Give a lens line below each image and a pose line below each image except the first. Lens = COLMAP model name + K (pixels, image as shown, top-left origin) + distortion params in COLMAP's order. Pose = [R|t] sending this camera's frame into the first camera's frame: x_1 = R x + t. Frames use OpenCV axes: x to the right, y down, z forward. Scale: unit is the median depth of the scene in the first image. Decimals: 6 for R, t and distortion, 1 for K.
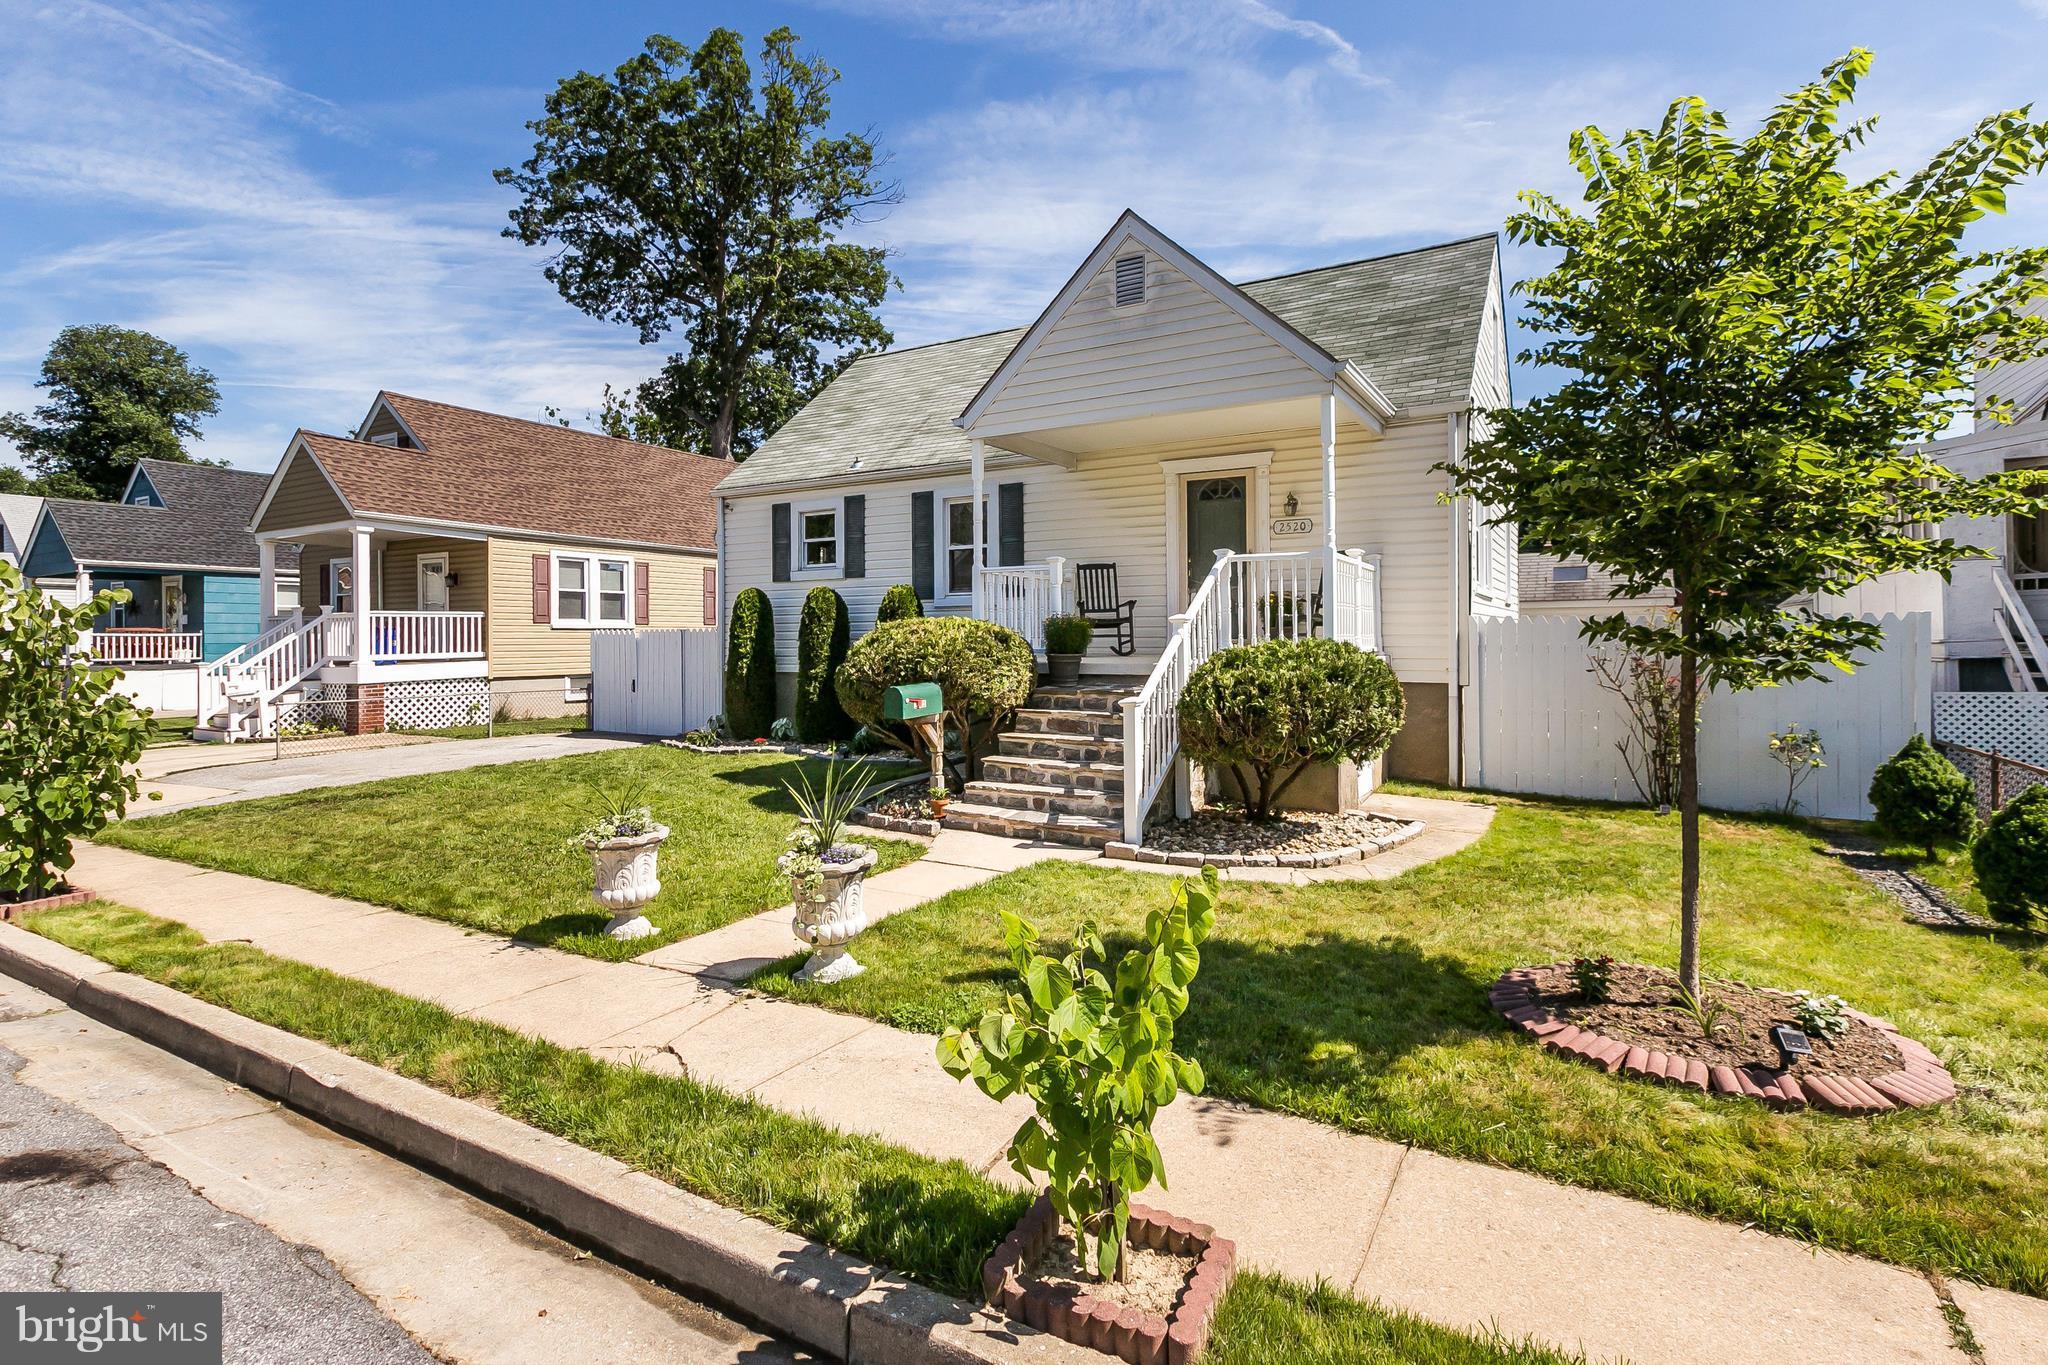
lens RADIAL K [[1073.7, 0, 1021.6], [0, 1073.7, 612.5], [0, 0, 1]] dist [0.007711, -0.000337]
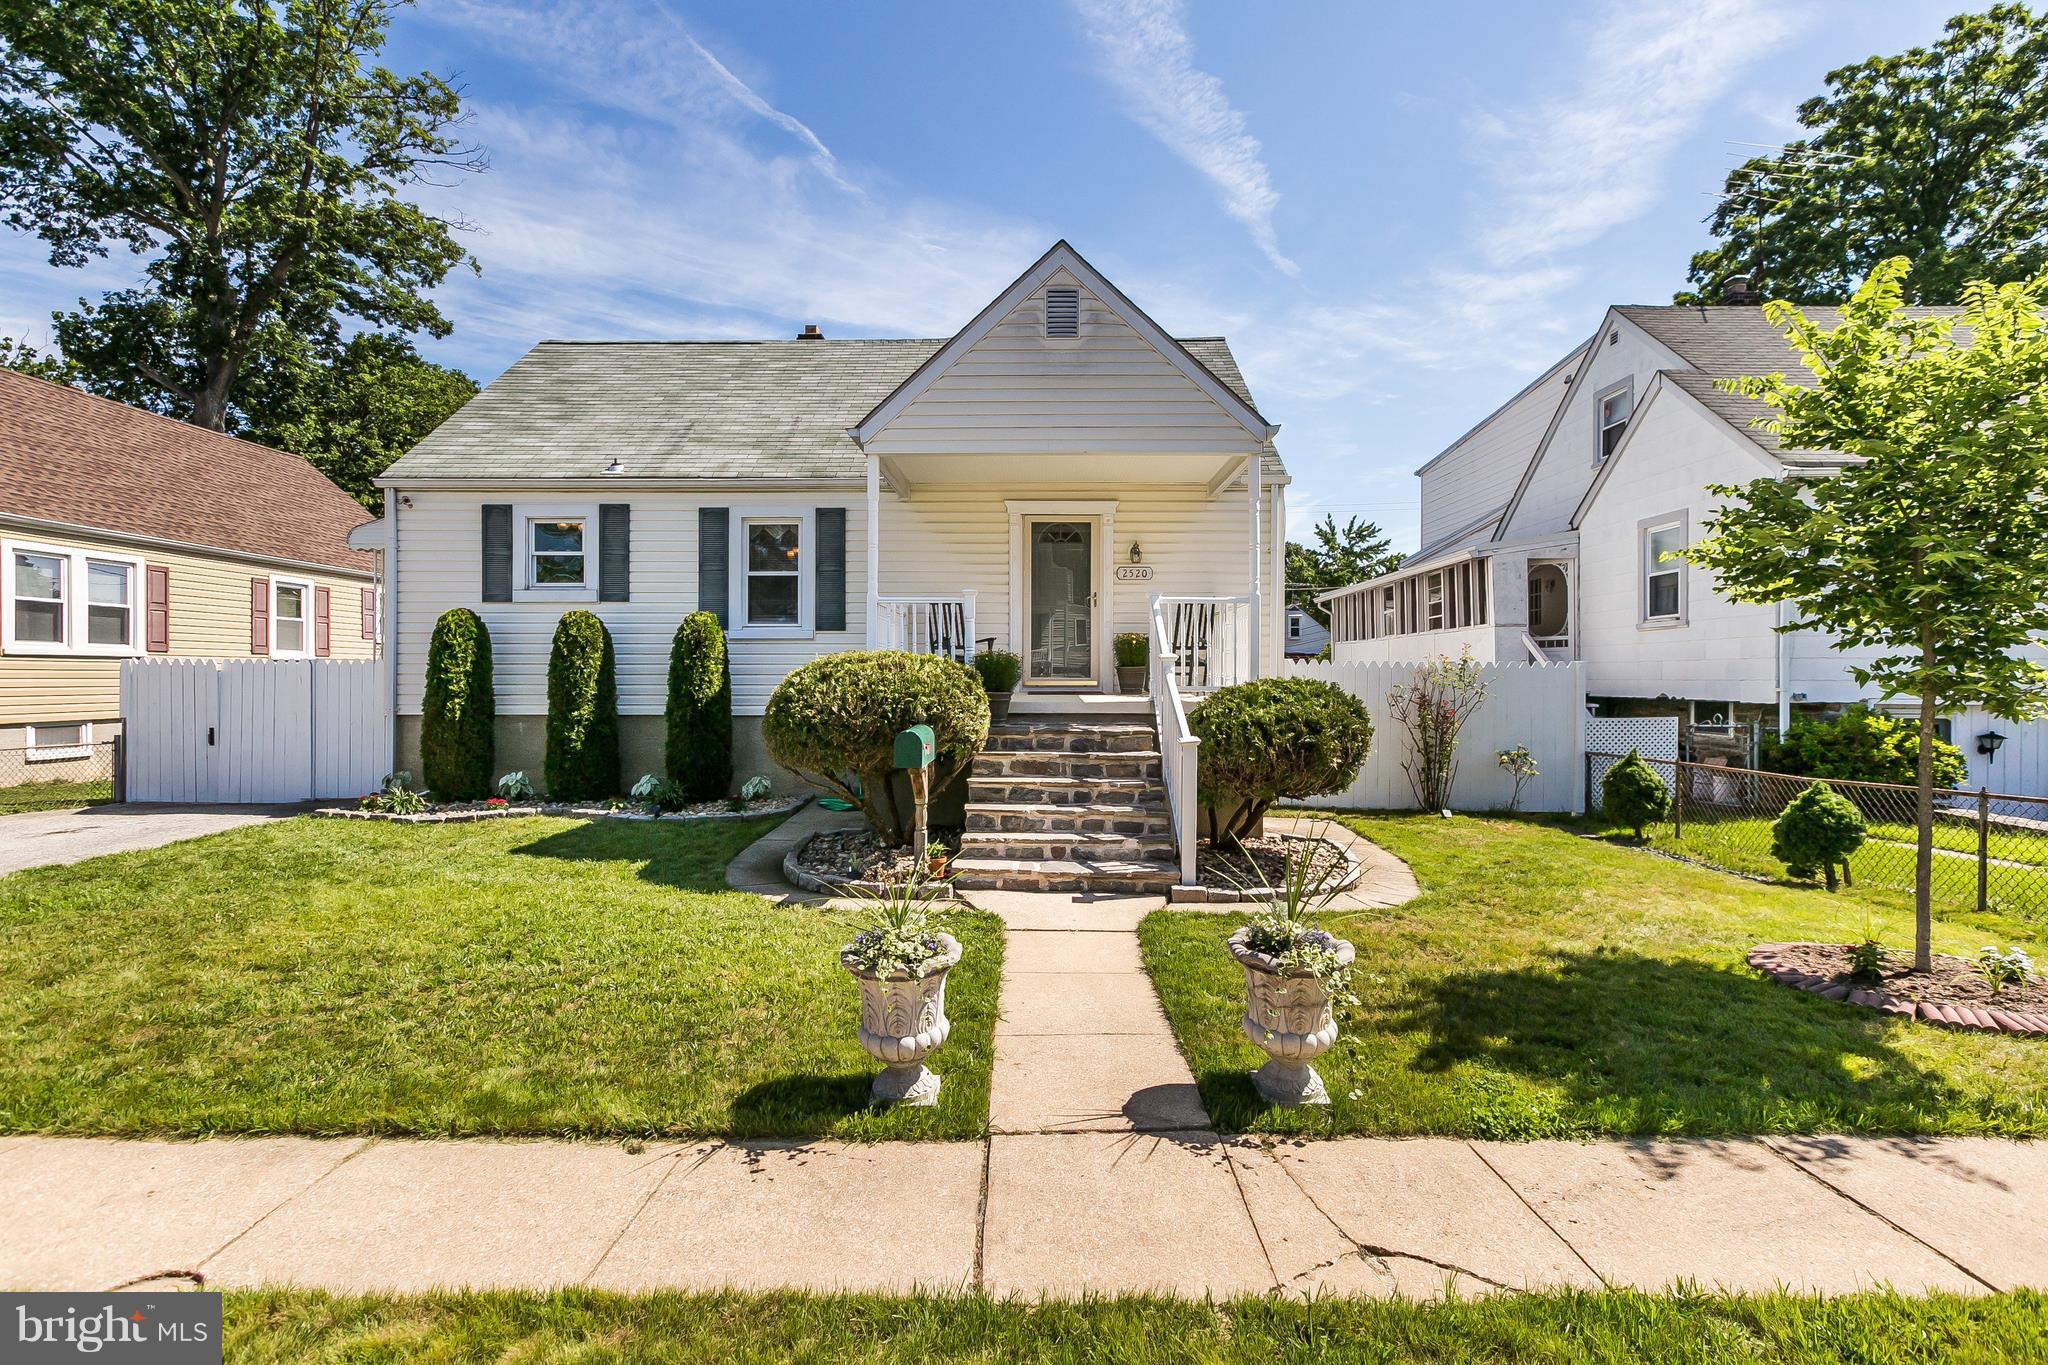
lens RADIAL K [[961.8, 0, 1013.8], [0, 961.8, 664.2], [0, 0, 1]] dist [0.007575, -0.000019]
pose [[0.849927, 0.014350, 0.526705, -0.284898], [-0.019819, 0.999792, 0.004742, 0.006816], [-0.526528, -0.014469, 0.850035, 0.192796]]
